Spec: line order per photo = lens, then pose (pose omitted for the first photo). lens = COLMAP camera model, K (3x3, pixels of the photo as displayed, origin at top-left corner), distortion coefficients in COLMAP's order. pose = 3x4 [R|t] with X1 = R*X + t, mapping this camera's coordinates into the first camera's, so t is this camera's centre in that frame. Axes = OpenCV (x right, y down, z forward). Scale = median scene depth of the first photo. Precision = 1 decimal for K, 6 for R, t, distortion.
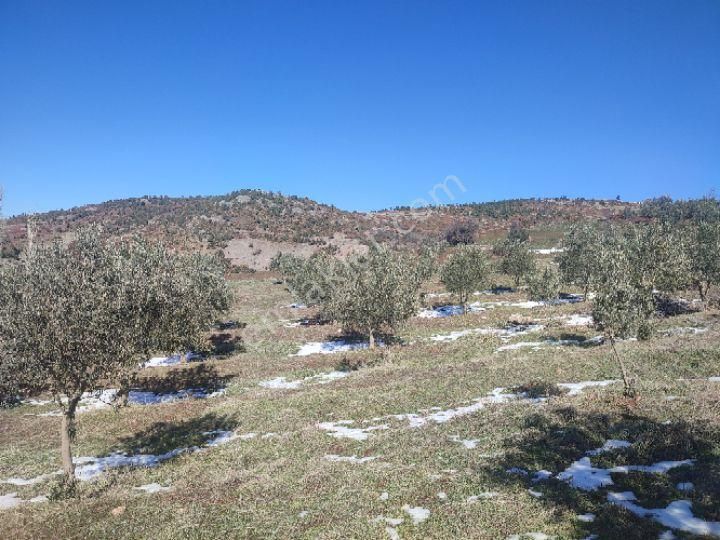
lens RADIAL K [[517.2, 0, 360.0], [0, 517.2, 270.0], [0, 0, 1]] dist [0.007582, 0.000512]
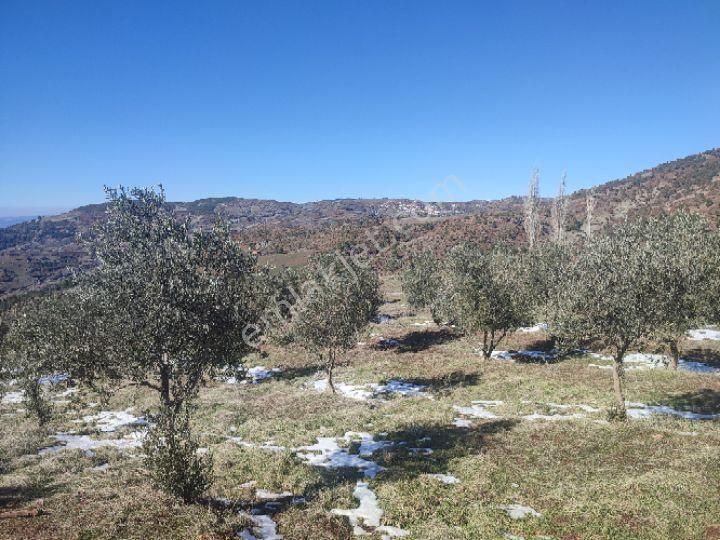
lens RADIAL K [[521.3, 0, 352.1], [0, 521.3, 269.0], [0, 0, 1]] dist [0.001905, 0.000573]
pose [[0.543574, -0.002231, -0.839359, 0.061310], [0.052336, 0.998141, 0.031240, -0.010937], [0.837728, -0.060910, 0.542680, -0.091912]]
